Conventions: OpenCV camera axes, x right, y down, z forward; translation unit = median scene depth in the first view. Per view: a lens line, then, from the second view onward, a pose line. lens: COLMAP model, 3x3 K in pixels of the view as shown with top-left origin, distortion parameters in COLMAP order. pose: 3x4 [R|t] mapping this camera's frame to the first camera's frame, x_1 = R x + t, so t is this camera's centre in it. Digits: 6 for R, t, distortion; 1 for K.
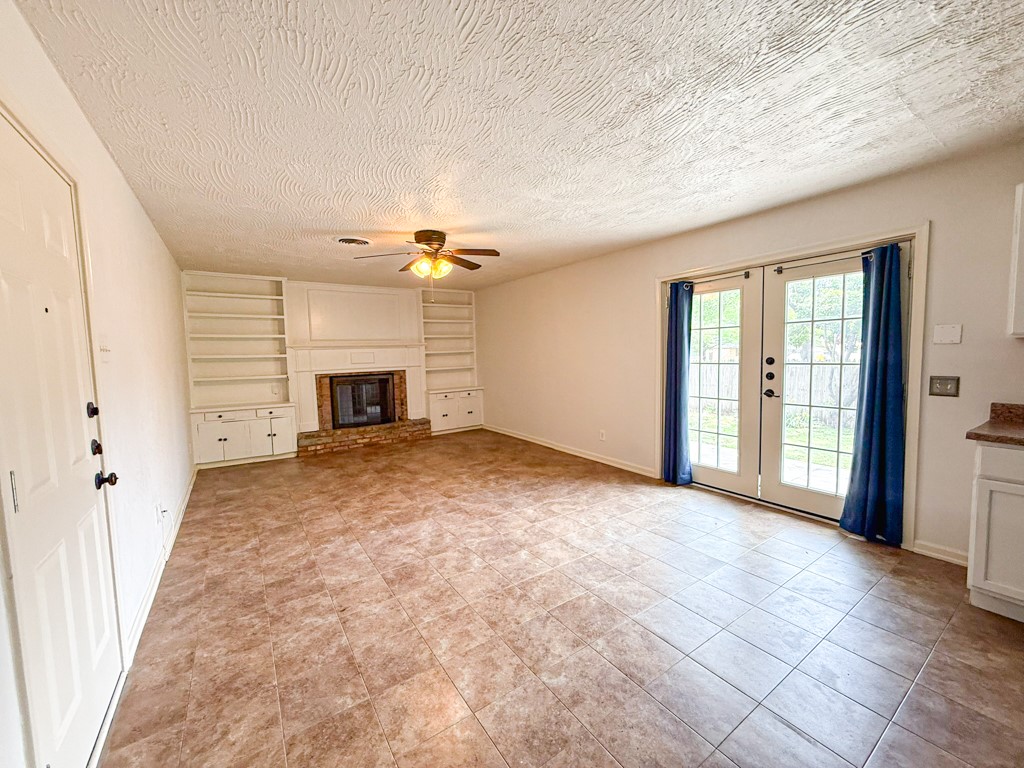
lens RADIAL K [[405.7, 0, 509.7], [0, 405.7, 383.1], [0, 0, 1]] dist [0.000697, -0.000597]
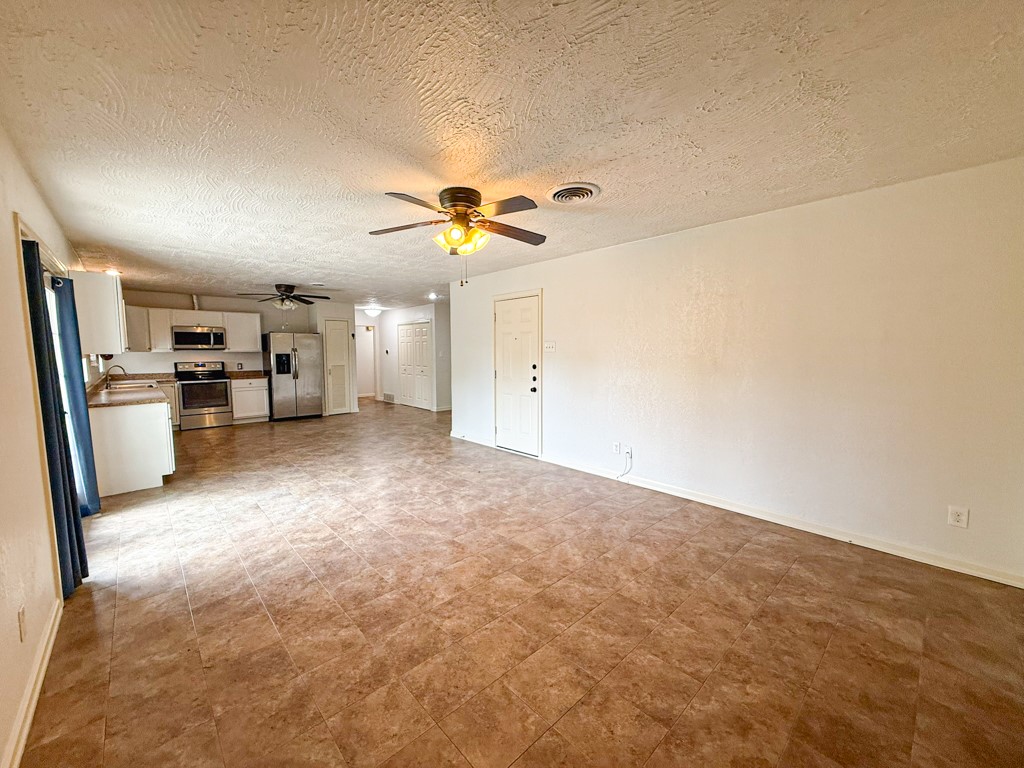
lens RADIAL K [[405.7, 0, 509.2], [0, 405.7, 384.6], [0, 0, 1]] dist [0.000697, -0.000597]
pose [[-0.988154, 0.043143, -0.147277, -0.171318], [0.018100, 0.985737, 0.167317, -0.155474], [0.152395, 0.162669, -0.974841, 1.918028]]
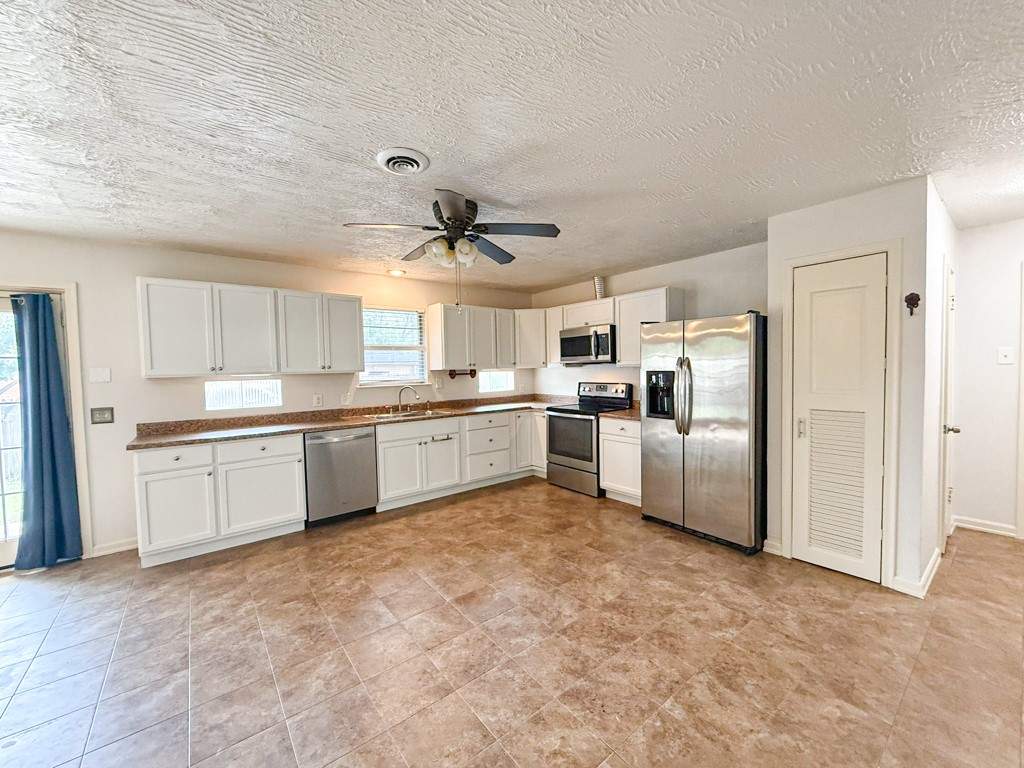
lens RADIAL K [[405.7, 0, 509.8], [0, 405.7, 382.6], [0, 0, 1]] dist [0.000697, -0.000597]
pose [[-0.073202, -0.007900, 0.997286, -0.206474], [0.101543, 0.994713, 0.015333, 0.011108], [-0.992134, 0.102390, -0.072013, -0.131035]]
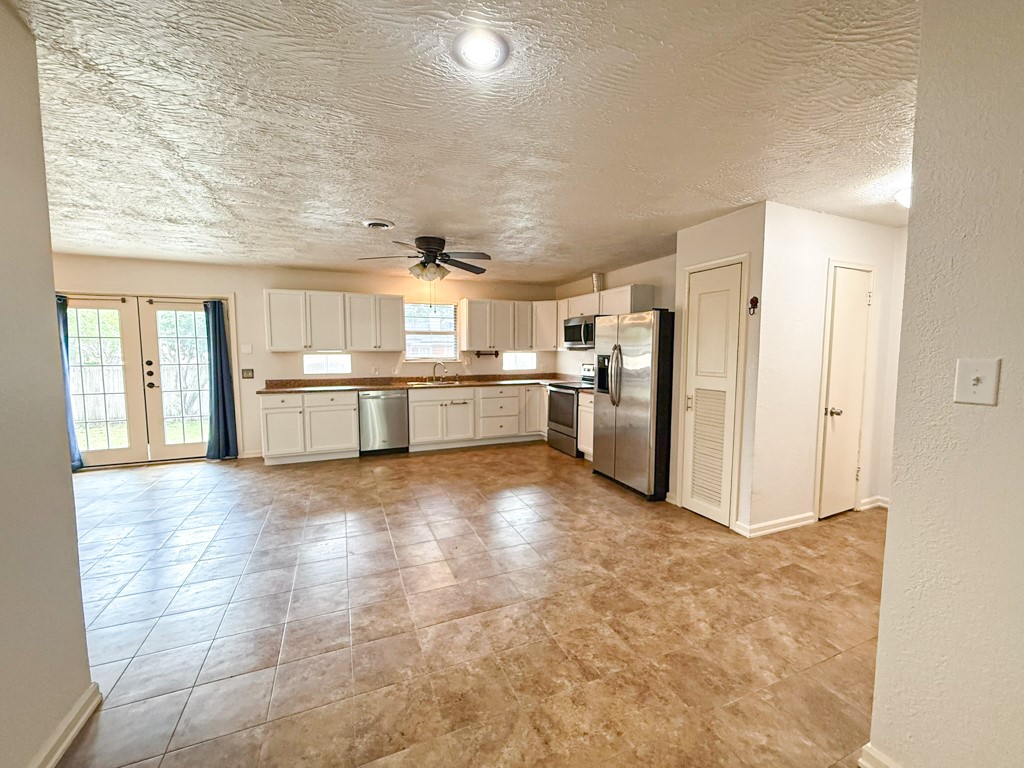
lens RADIAL K [[405.7, 0, 510.0], [0, 405.7, 382.6], [0, 0, 1]] dist [0.000697, -0.000597]
pose [[0.192692, -0.051053, 0.979930, -0.519132], [0.071692, 0.996709, 0.037830, 0.051575], [-0.978637, 0.062963, 0.195718, -0.525258]]
